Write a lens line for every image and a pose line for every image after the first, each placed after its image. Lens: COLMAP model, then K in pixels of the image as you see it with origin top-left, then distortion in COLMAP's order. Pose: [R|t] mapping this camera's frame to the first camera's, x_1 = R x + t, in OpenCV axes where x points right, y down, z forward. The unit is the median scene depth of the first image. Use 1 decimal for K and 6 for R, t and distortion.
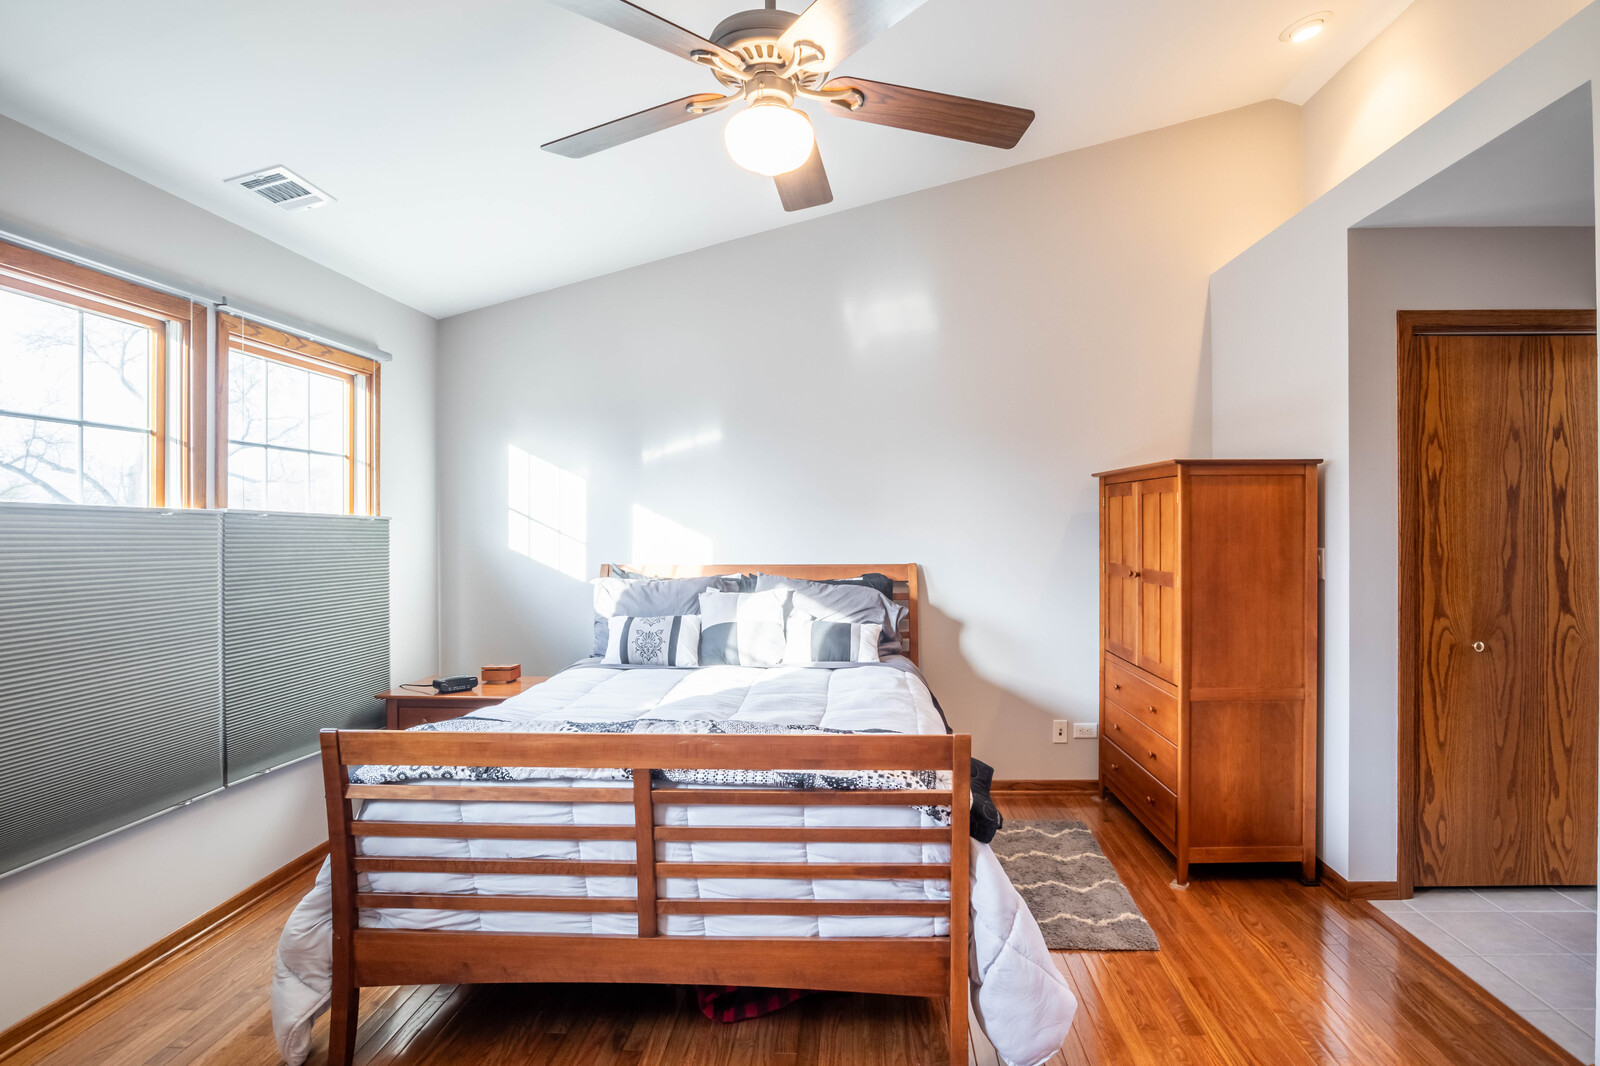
lens RADIAL K [[879.8, 0, 837.3], [0, 879.8, 527.0], [0, 0, 1]] dist [-0.034573, 0.000782]
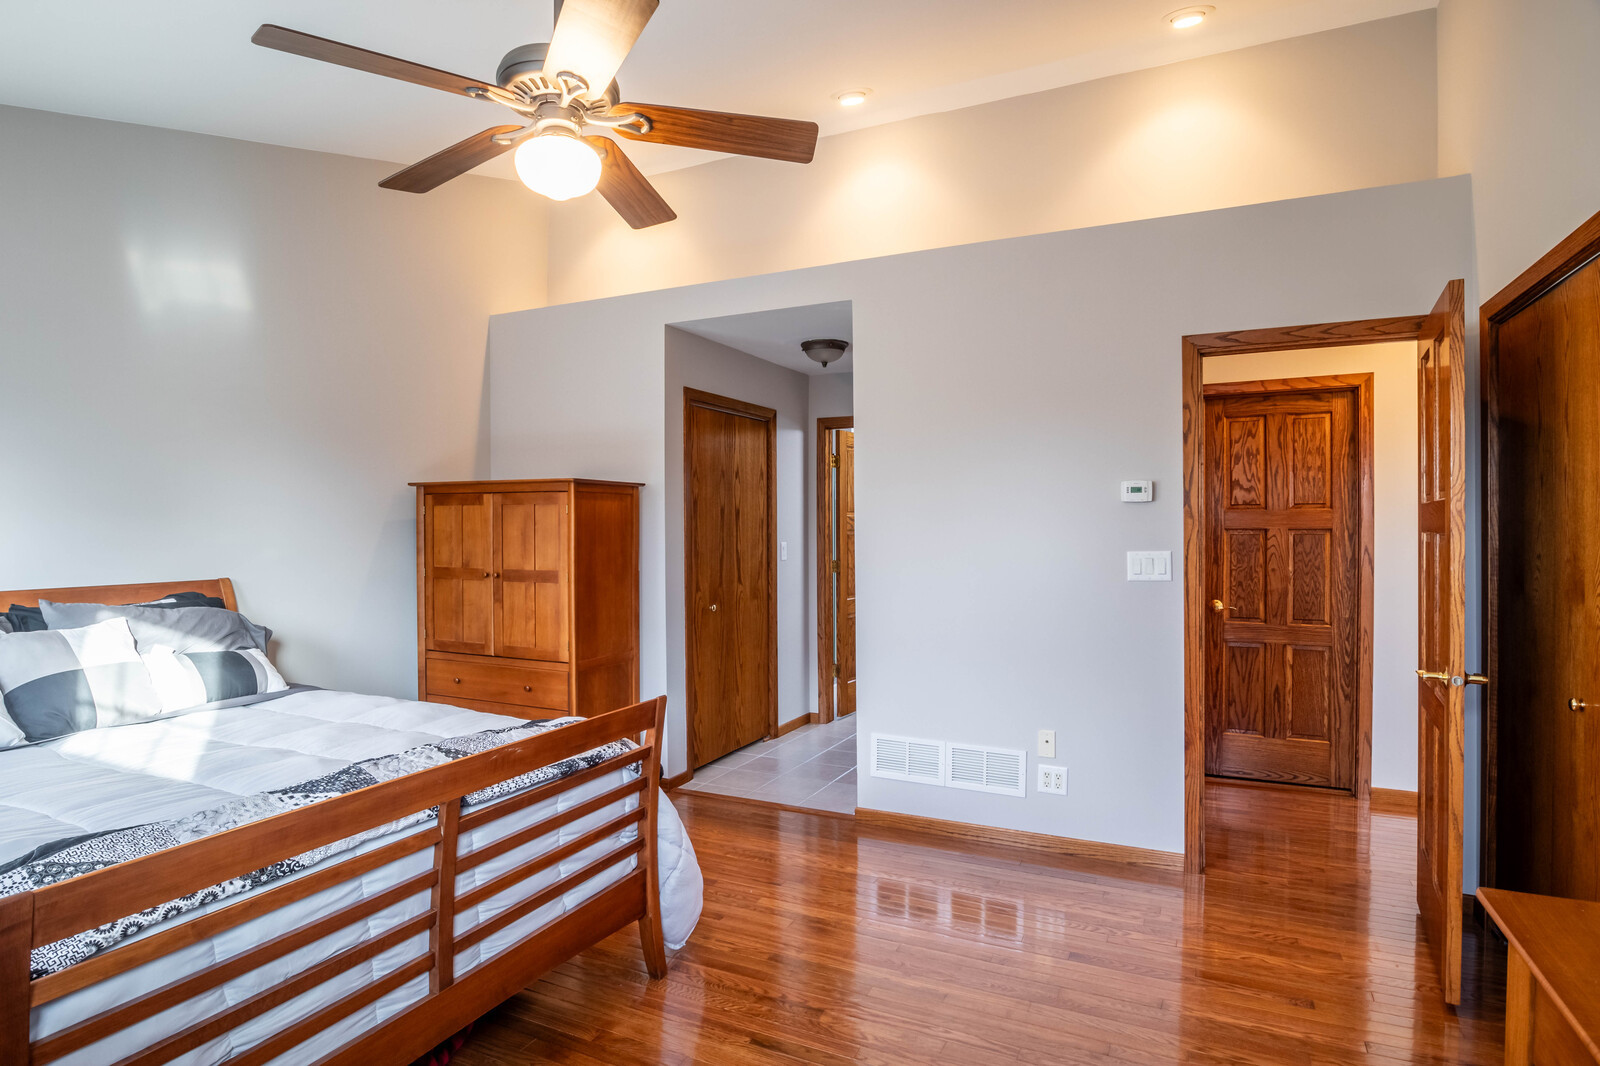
lens RADIAL K [[844.3, 0, 824.9], [0, 844.3, 535.7], [0, 0, 1]] dist [-0.033123, -0.000579]
pose [[0.389416, -0.007291, 0.921033, -0.592680], [0.007988, 0.999958, 0.004538, 0.001641], [-0.921028, 0.005590, 0.389457, 0.210807]]
